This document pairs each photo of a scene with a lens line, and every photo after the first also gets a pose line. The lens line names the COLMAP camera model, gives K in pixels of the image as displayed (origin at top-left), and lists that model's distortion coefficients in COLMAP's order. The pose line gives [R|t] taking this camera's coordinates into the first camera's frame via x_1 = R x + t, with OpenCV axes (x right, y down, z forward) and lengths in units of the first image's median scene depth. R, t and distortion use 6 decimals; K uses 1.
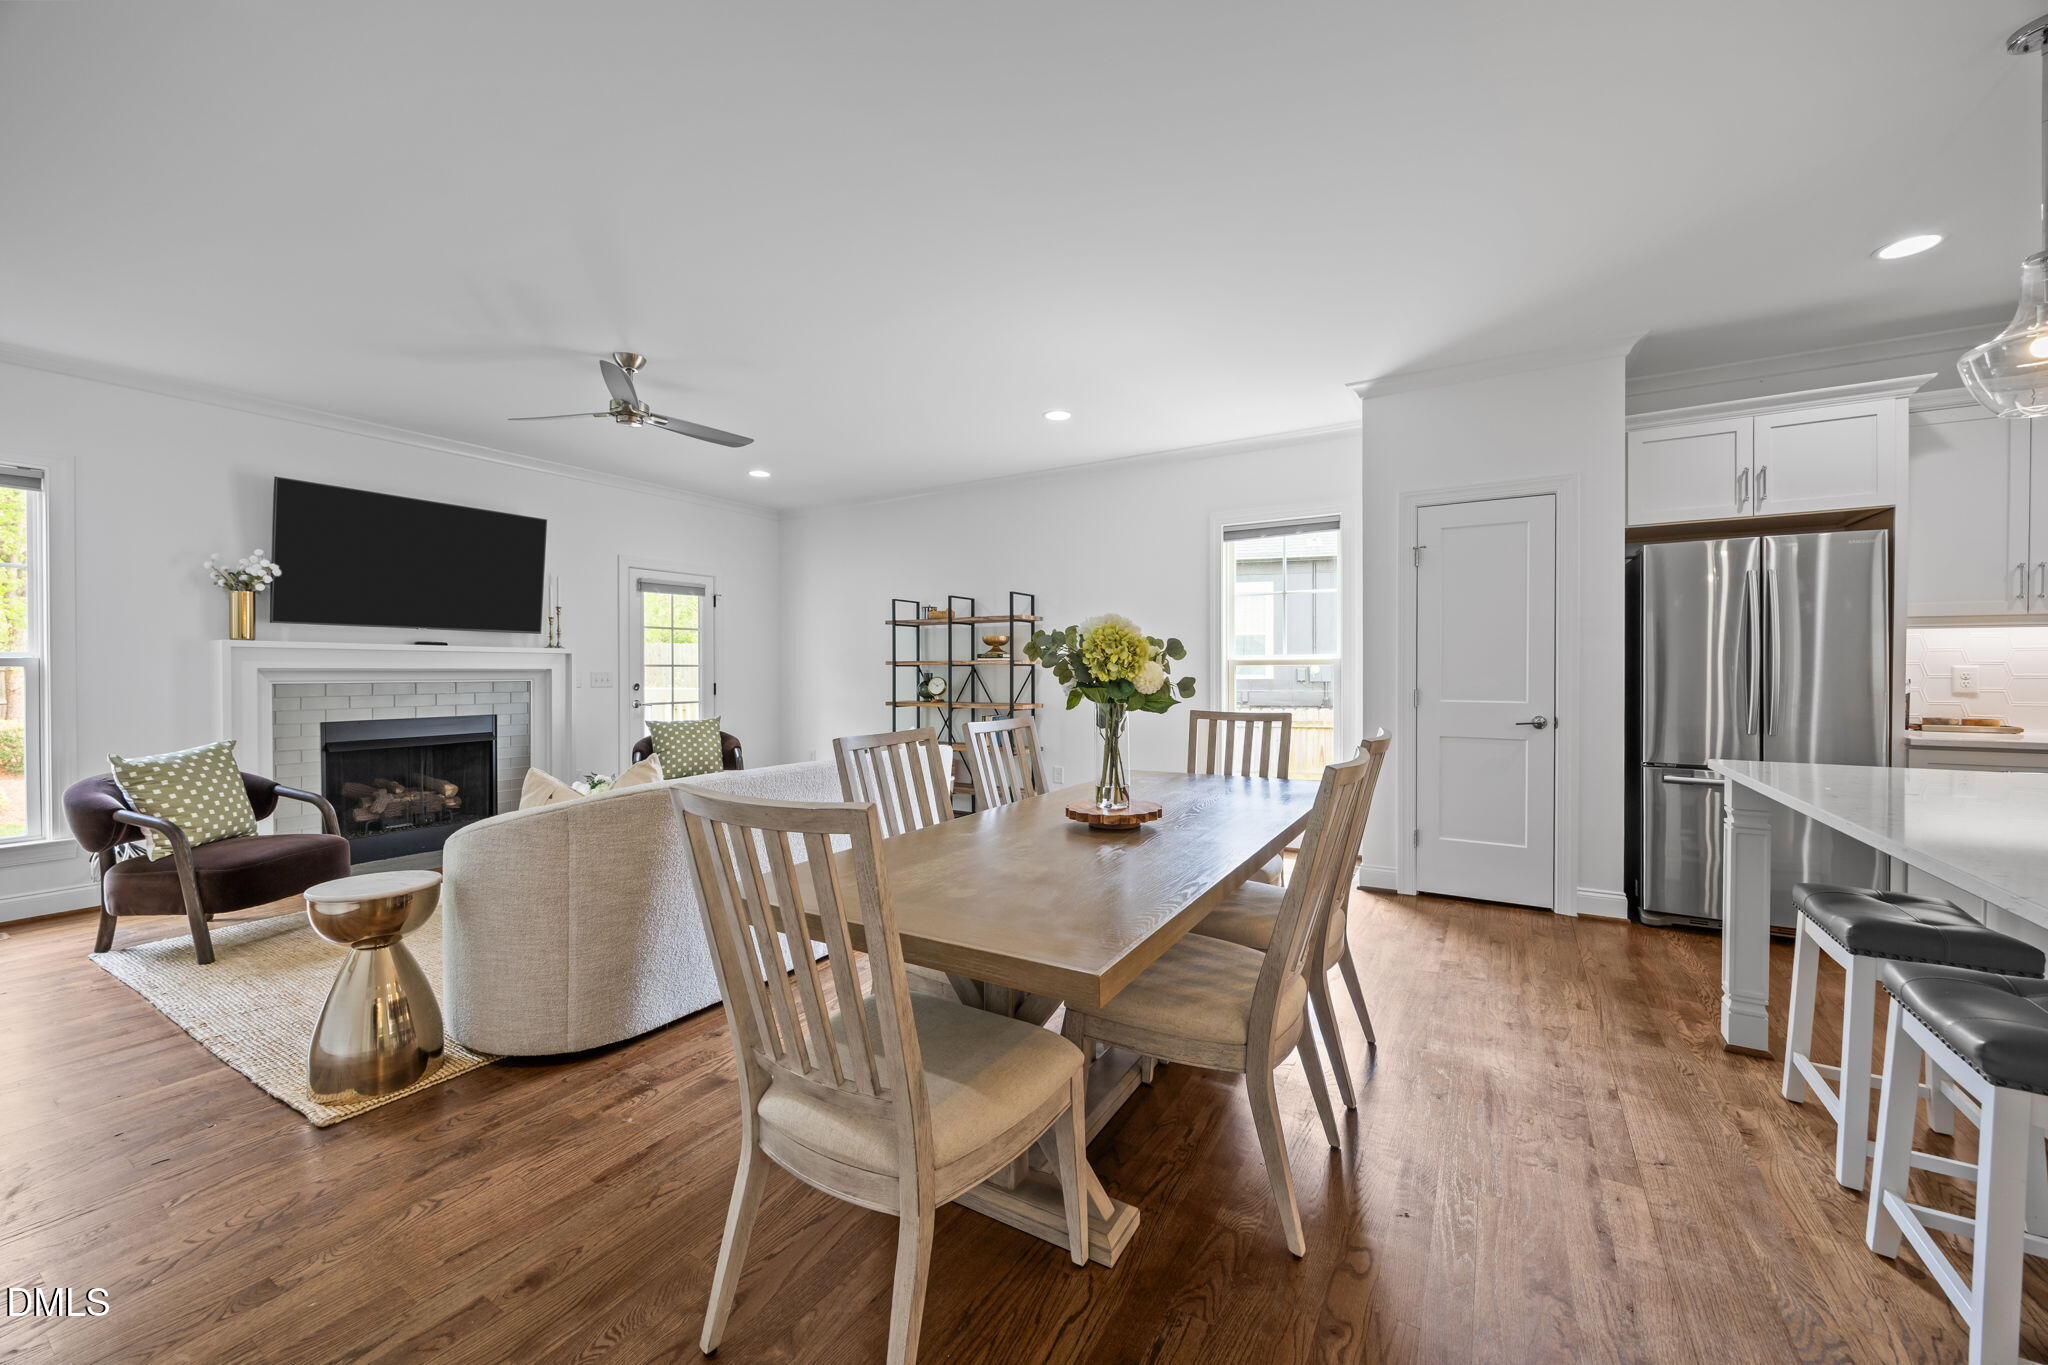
lens RADIAL K [[779.7, 0, 1024.0], [0, 779.7, 682.5], [0, 0, 1]] dist [-0.008444, -0.000056]
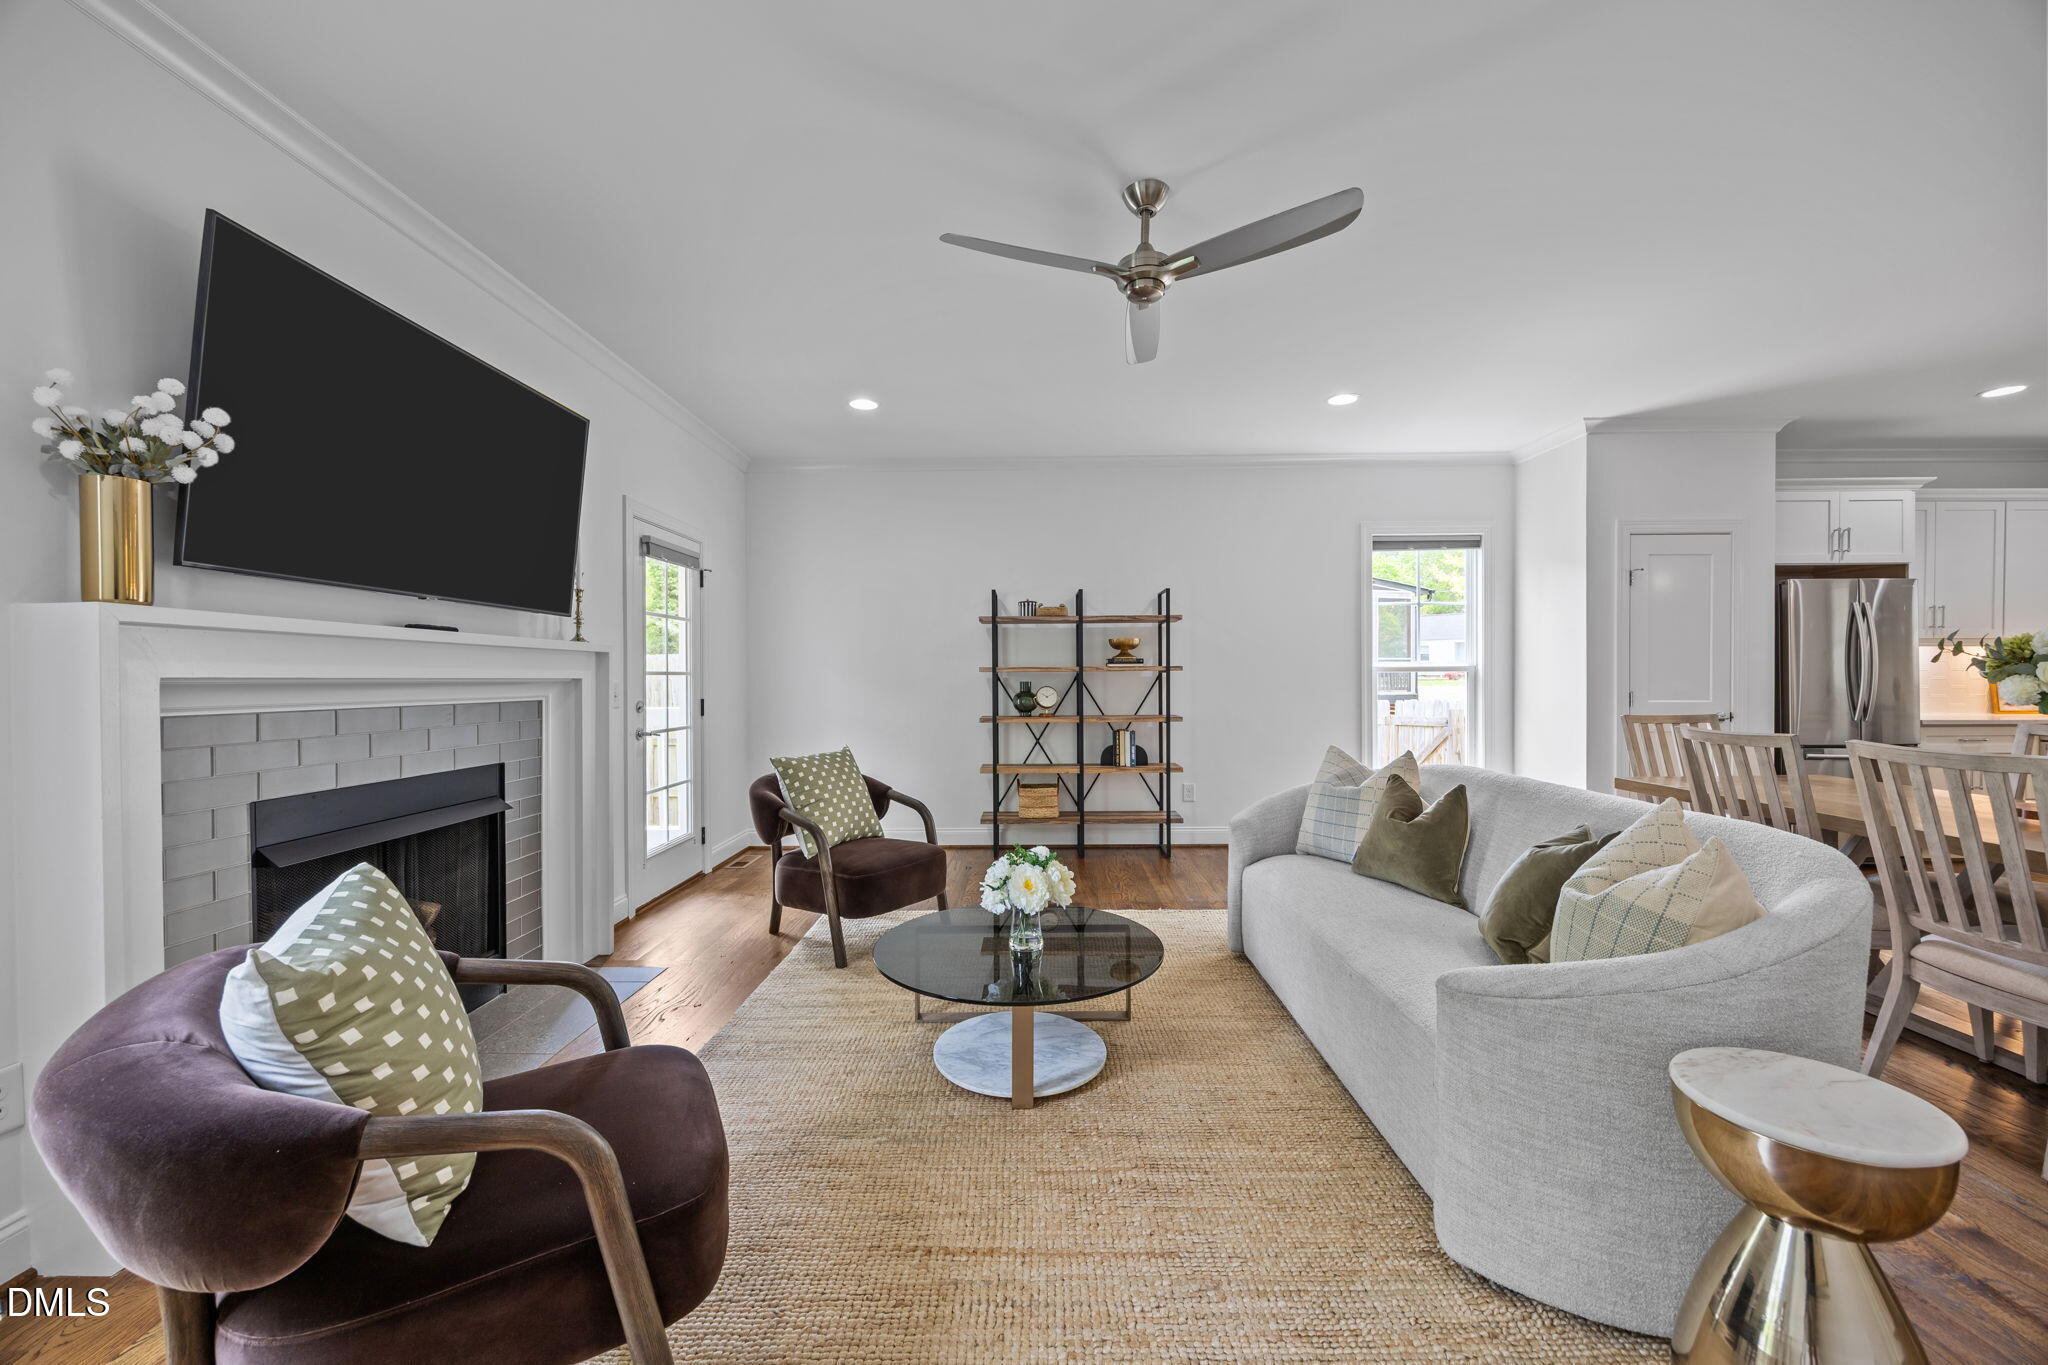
lens RADIAL K [[785.5, 0, 1024.0], [0, 785.5, 682.5], [0, 0, 1]] dist [0.000079, -0.000060]
pose [[0.862144, -0.006591, 0.506621, -1.051812], [0.011915, 0.999903, -0.007269, -0.010096], [-0.506524, 0.012304, 0.862138, 0.553095]]
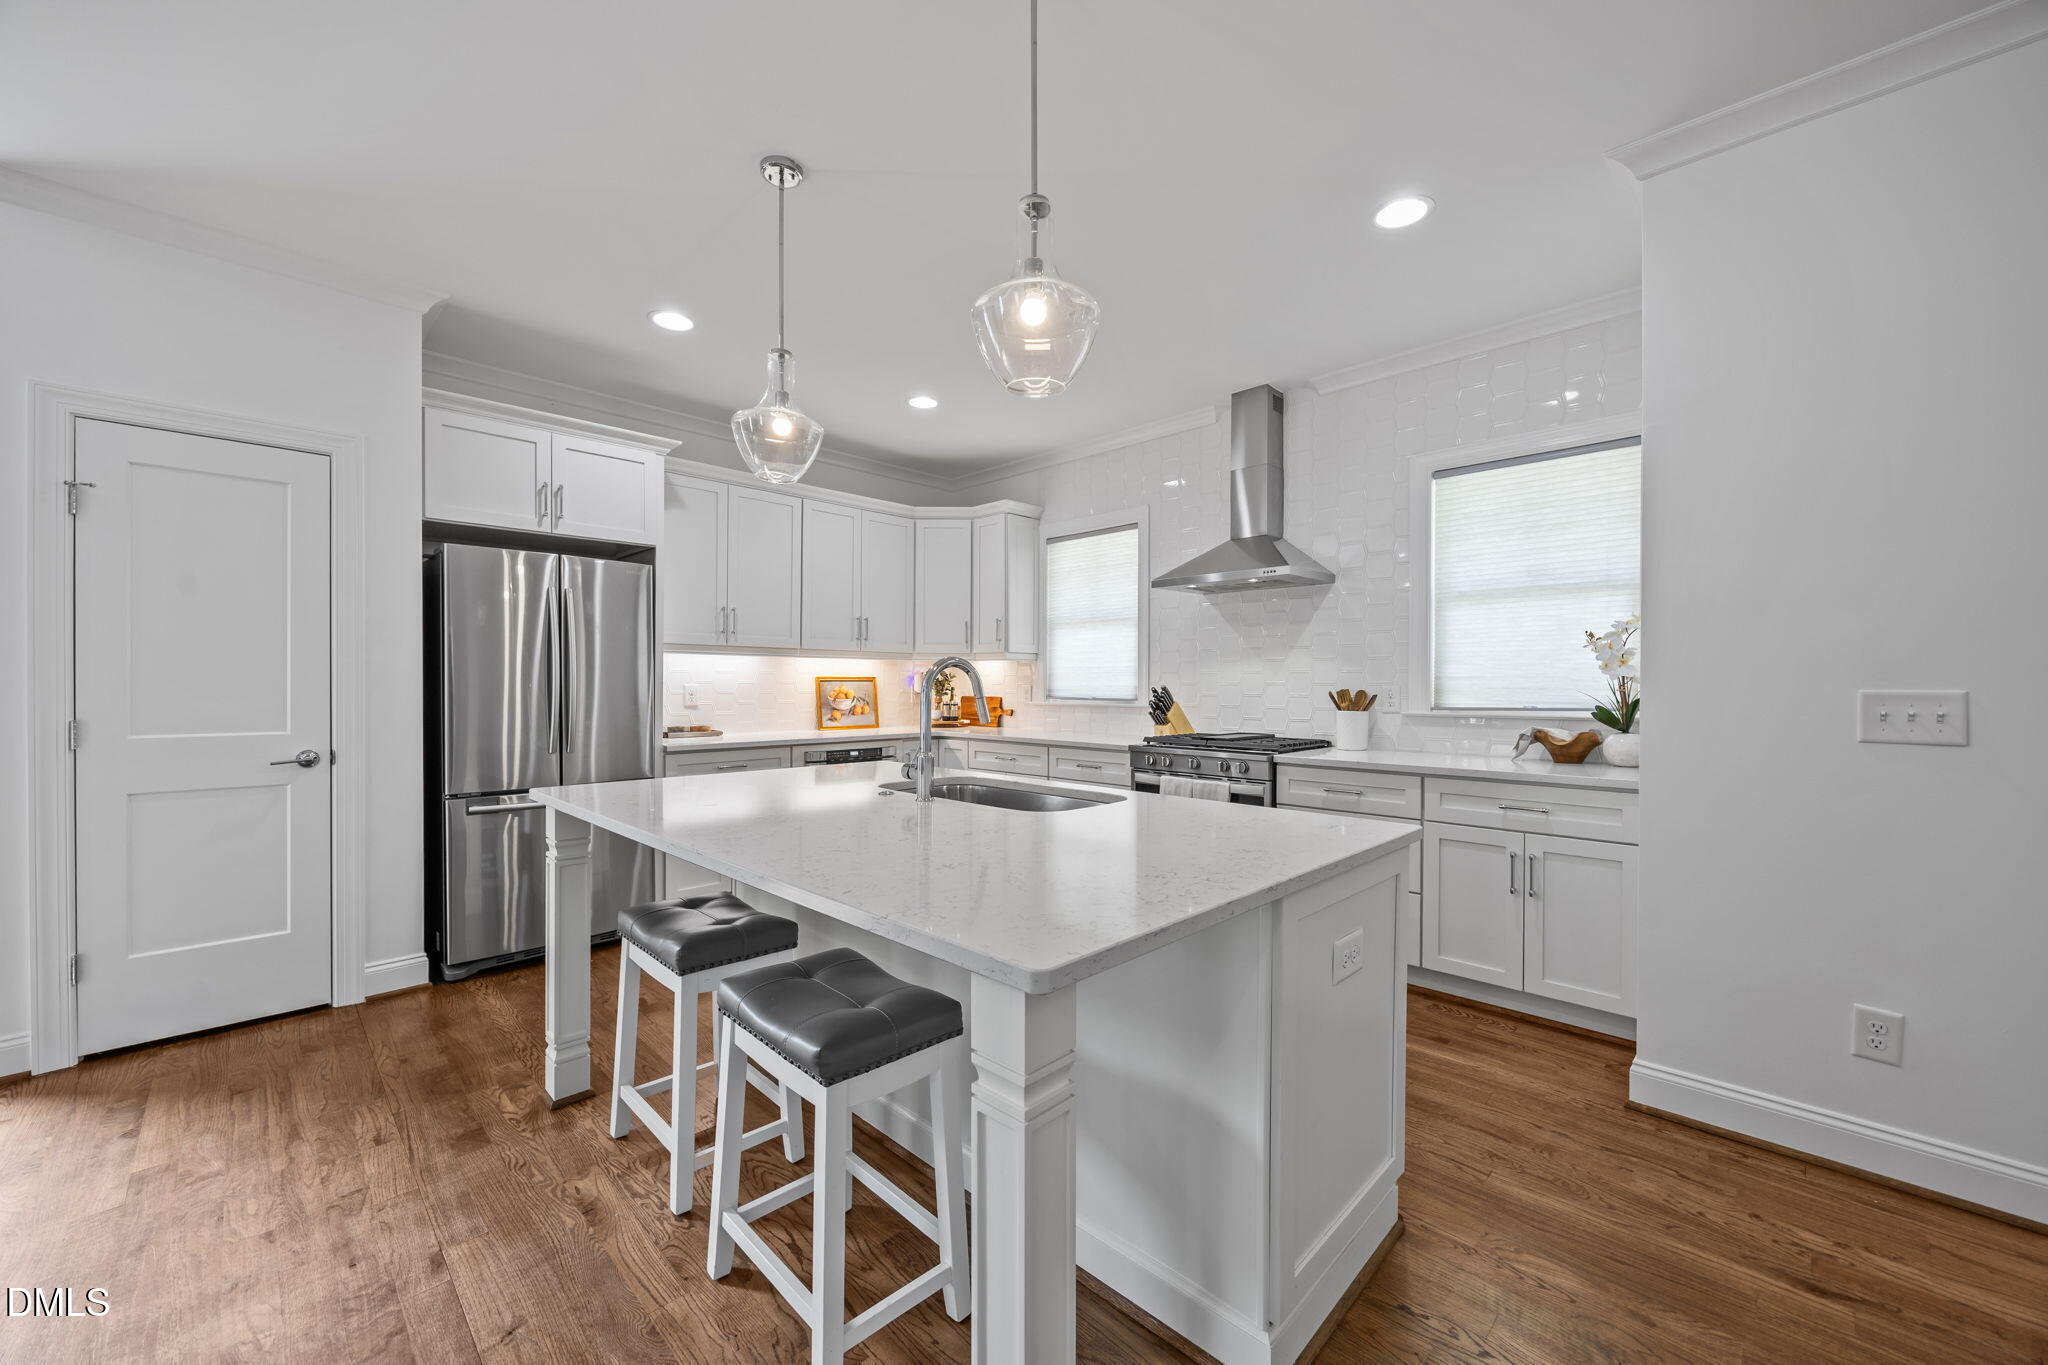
lens RADIAL K [[785.5, 0, 1024.0], [0, 785.5, 682.5], [0, 0, 1]] dist [0.000079, -0.000060]
pose [[0.234525, 0.004498, 0.972100, 0.109866], [0.017029, 0.999817, -0.008735, -0.004362], [-0.971961, 0.018602, 0.234405, 0.184461]]
